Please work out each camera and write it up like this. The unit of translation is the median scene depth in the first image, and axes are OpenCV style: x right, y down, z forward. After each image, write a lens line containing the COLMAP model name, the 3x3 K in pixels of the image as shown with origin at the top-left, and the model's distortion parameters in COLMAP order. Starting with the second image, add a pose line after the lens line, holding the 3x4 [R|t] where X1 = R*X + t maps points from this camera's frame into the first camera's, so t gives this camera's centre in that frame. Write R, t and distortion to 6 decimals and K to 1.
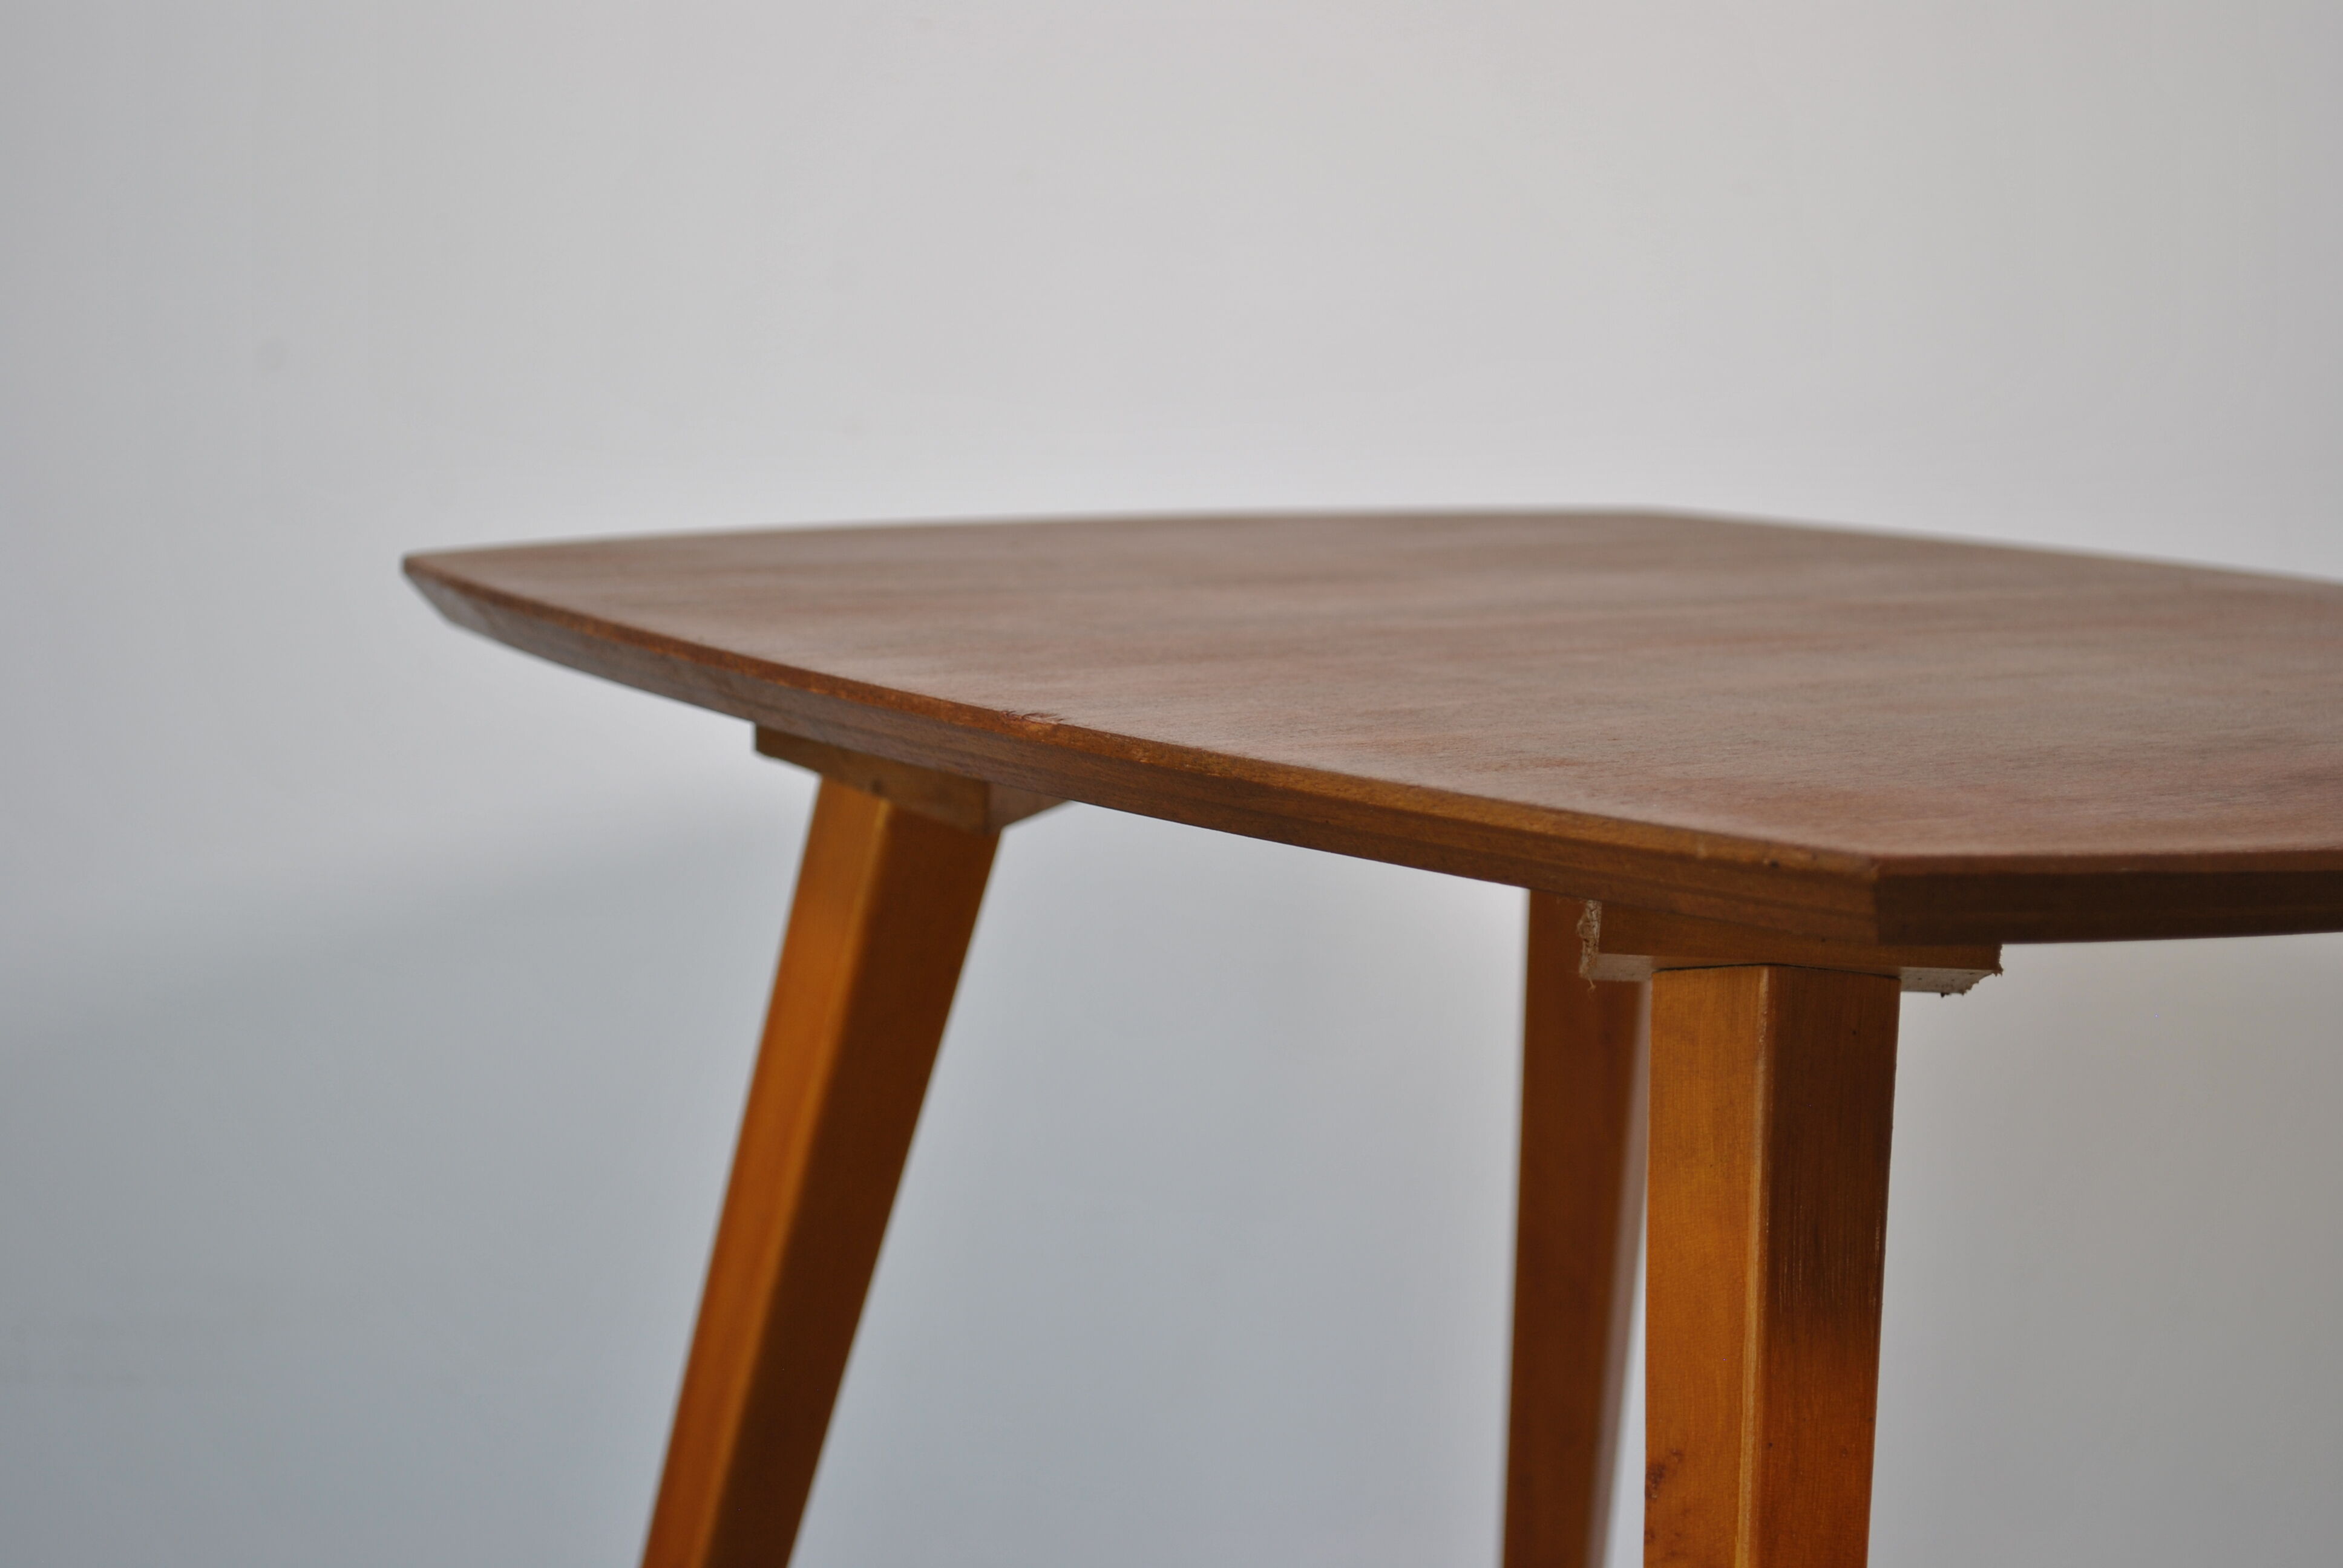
lens RADIAL K [[5323.9, 0, 1158.0], [0, 5323.9, 791.2], [0, 0, 1]] dist [0.083923, 0.000000]
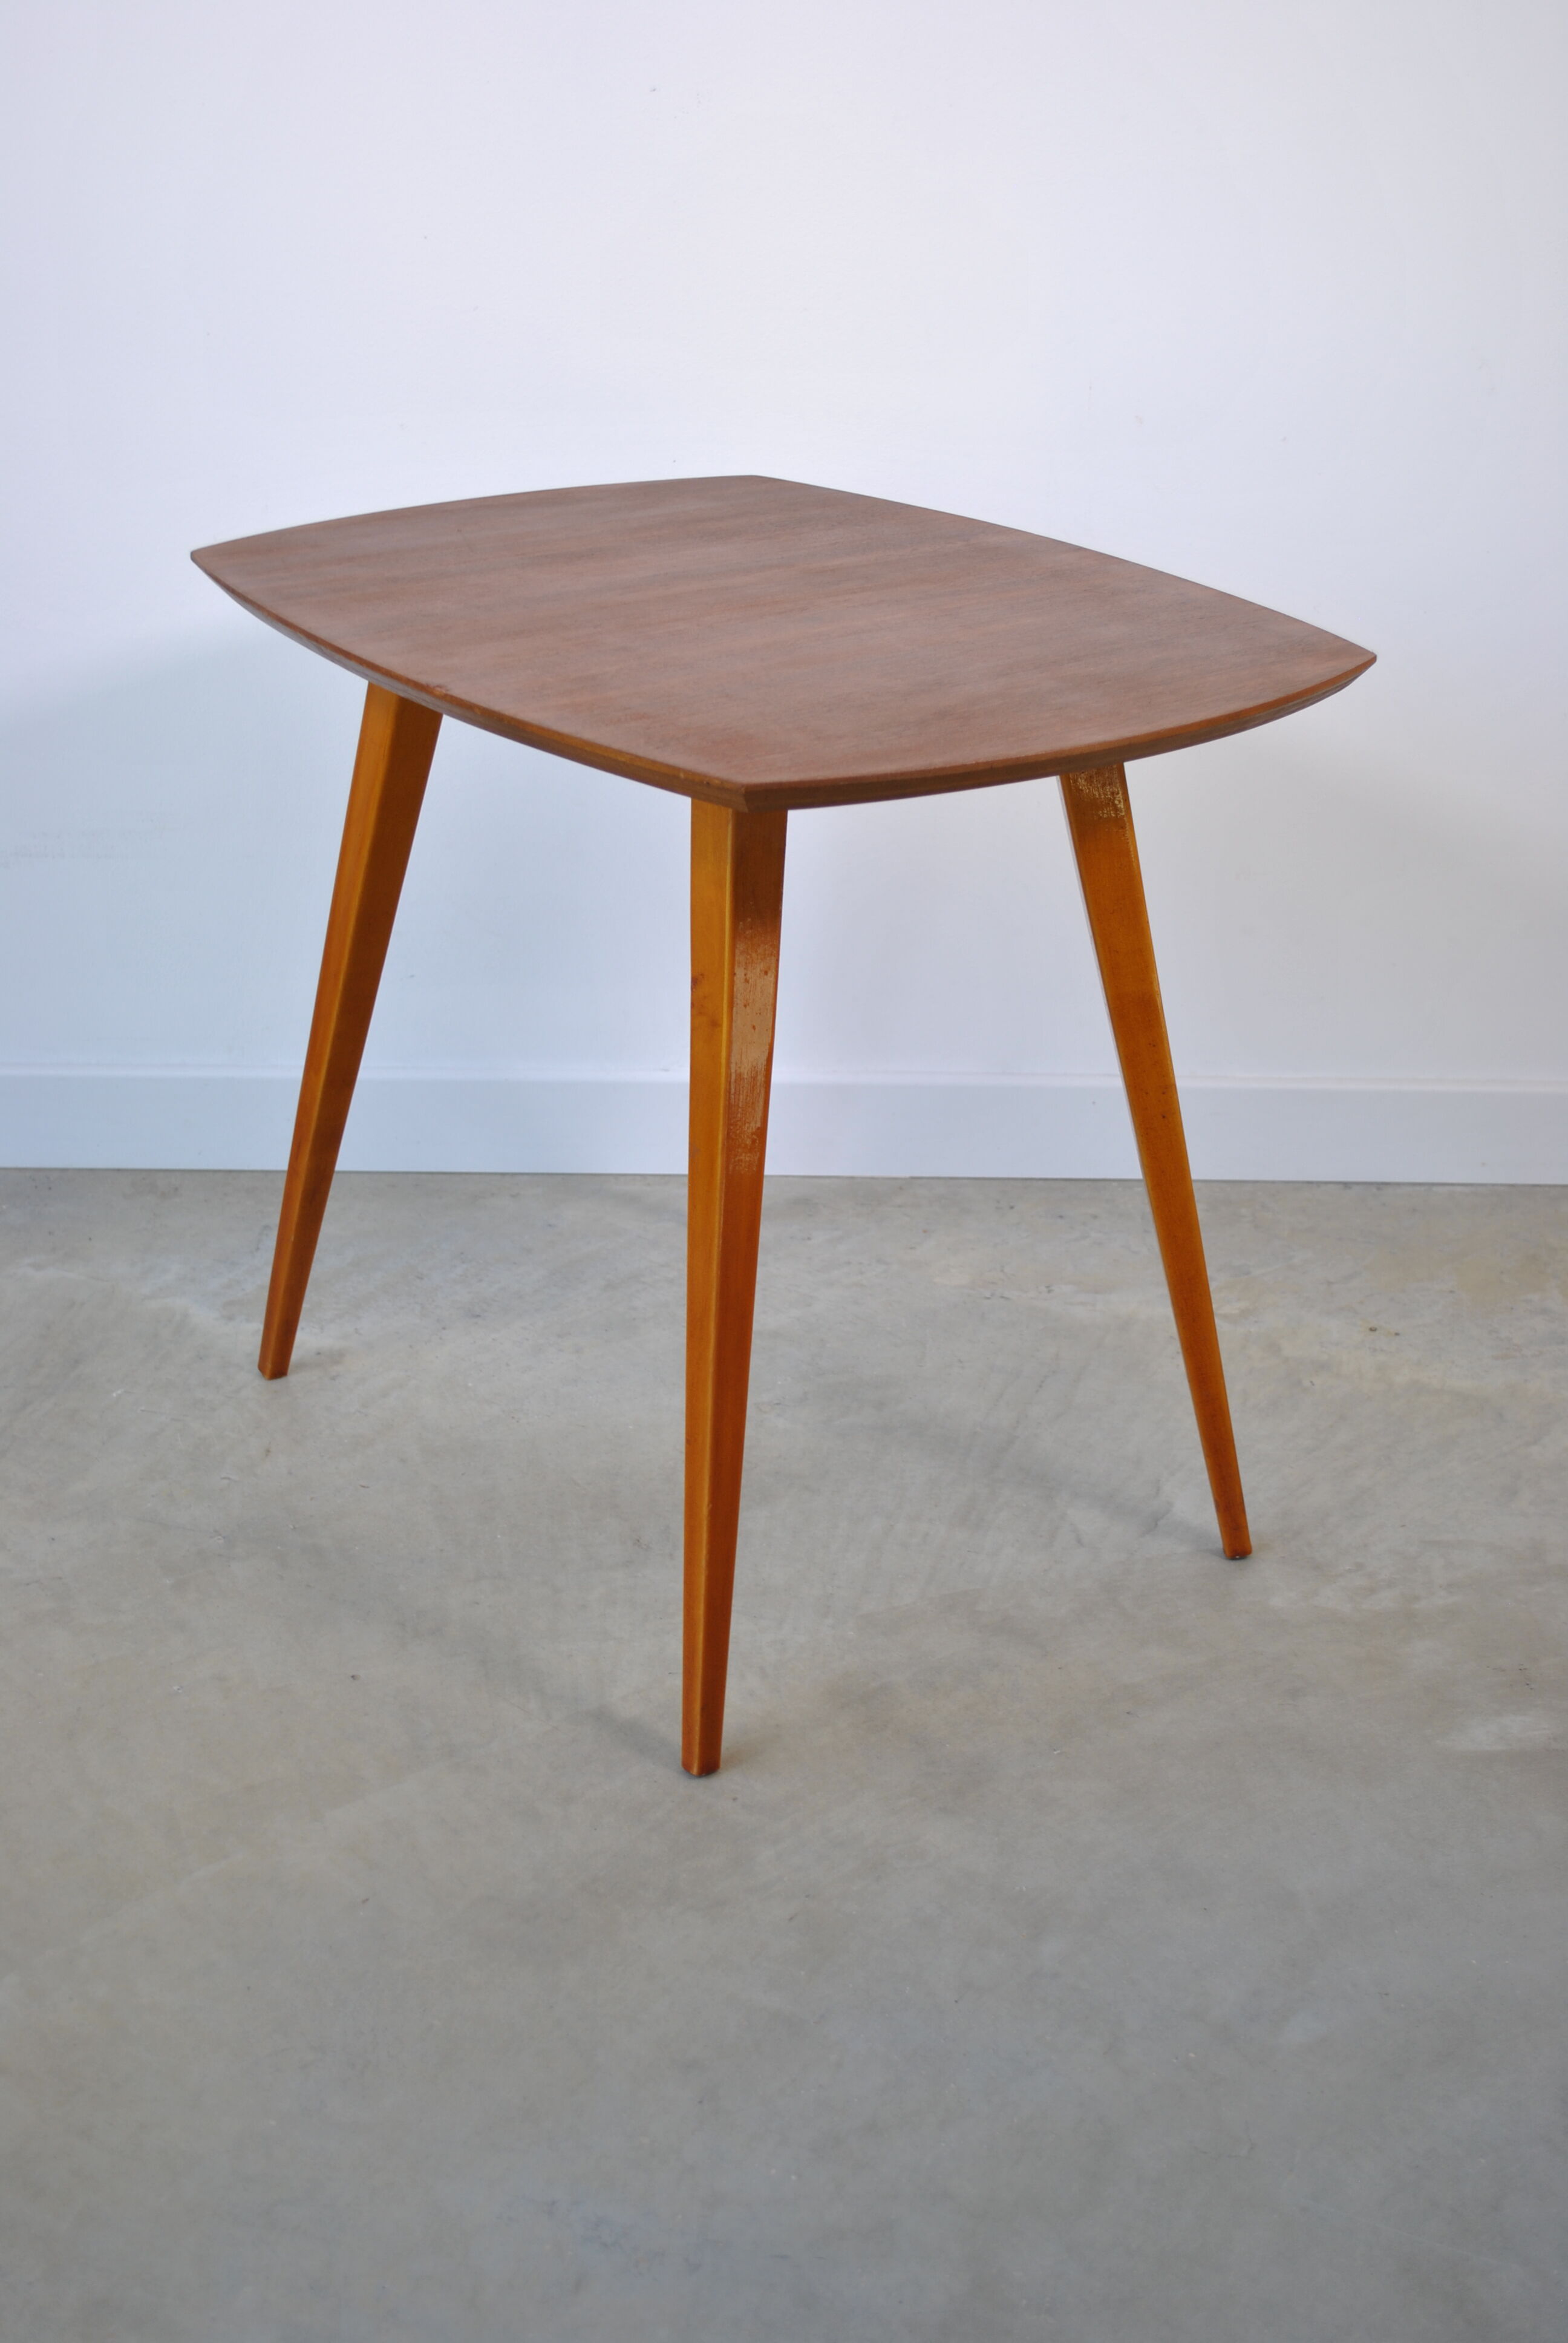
lens RADIAL K [[2826.0, 0, 775.4], [0, 2826.0, 1166.2], [0, 0, 1]] dist [-0.038641, 0.000000]
pose [[0.999448, -0.021148, 0.025631, 0.099503], [0.012716, 0.956041, 0.292958, -0.191115], [-0.030699, -0.292470, 0.955782, -0.334204]]
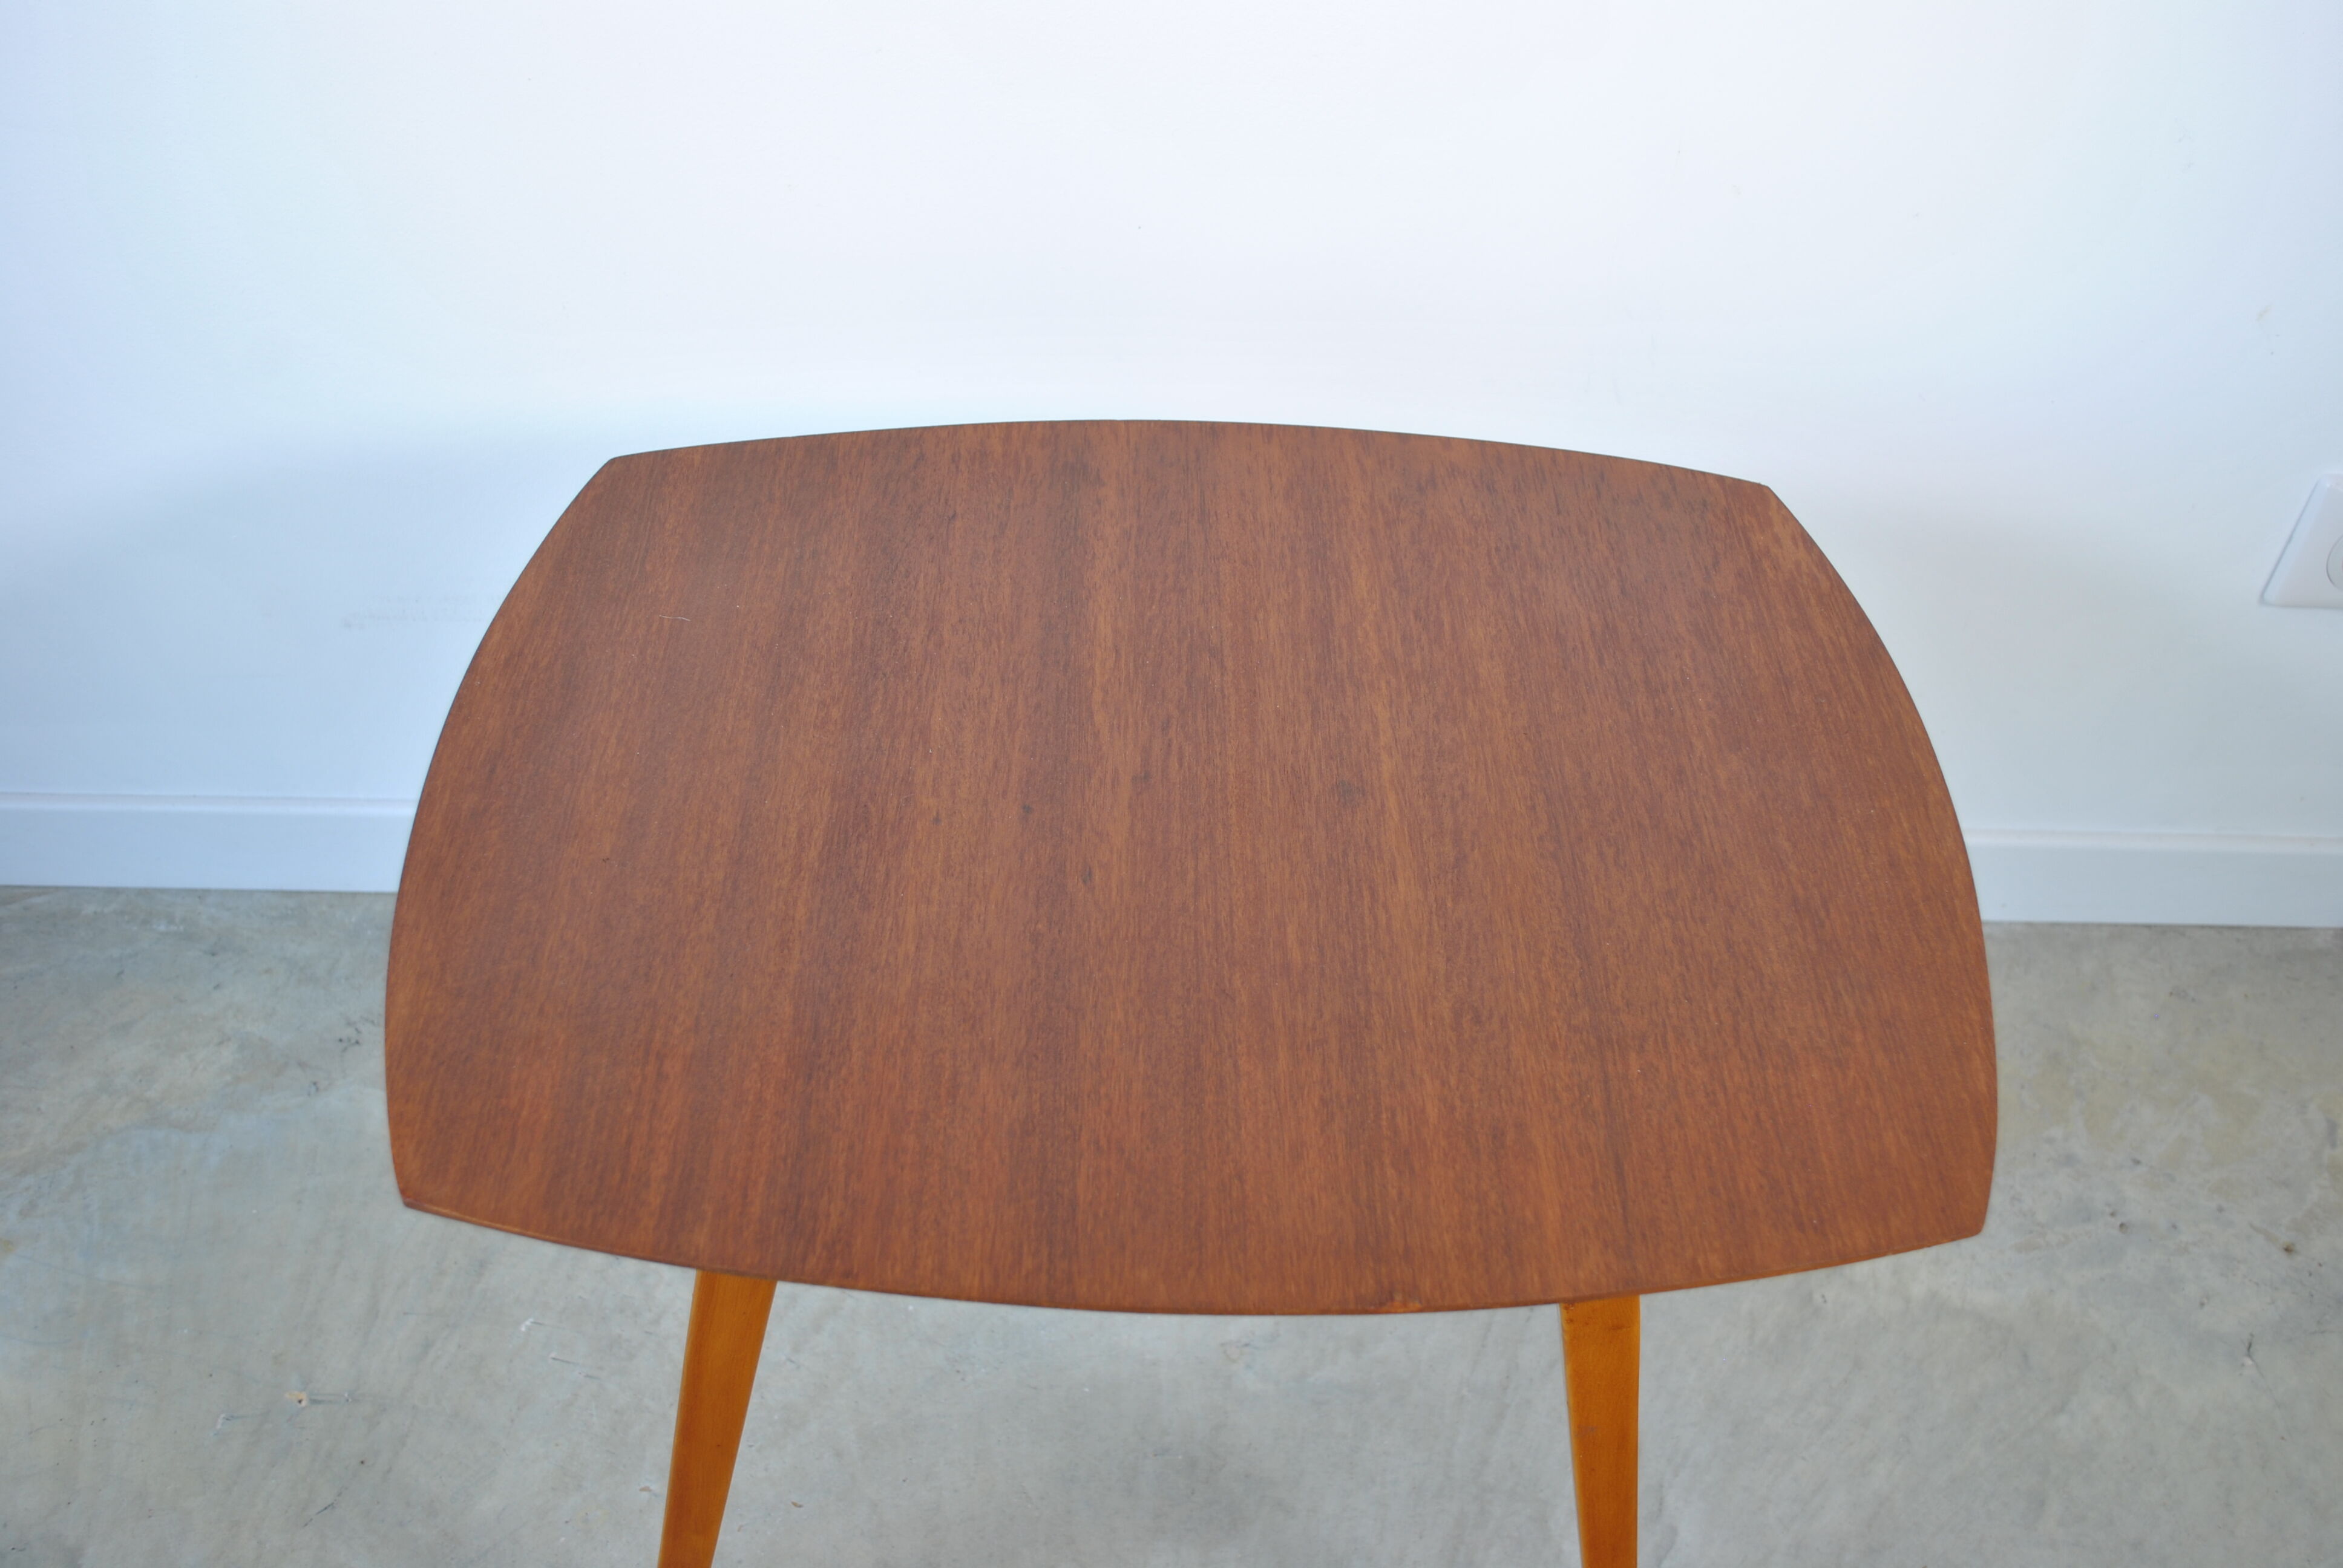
lens RADIAL K [[2261.5, 0, 1184.1], [0, 2261.5, 776.6], [0, 0, 1]] dist [-0.064154, 0.000000]
pose [[0.999726, -0.013422, 0.019196, 0.086278], [-0.000976, 0.794968, 0.606651, -0.590432], [-0.023403, -0.606503, 0.794736, 0.518092]]
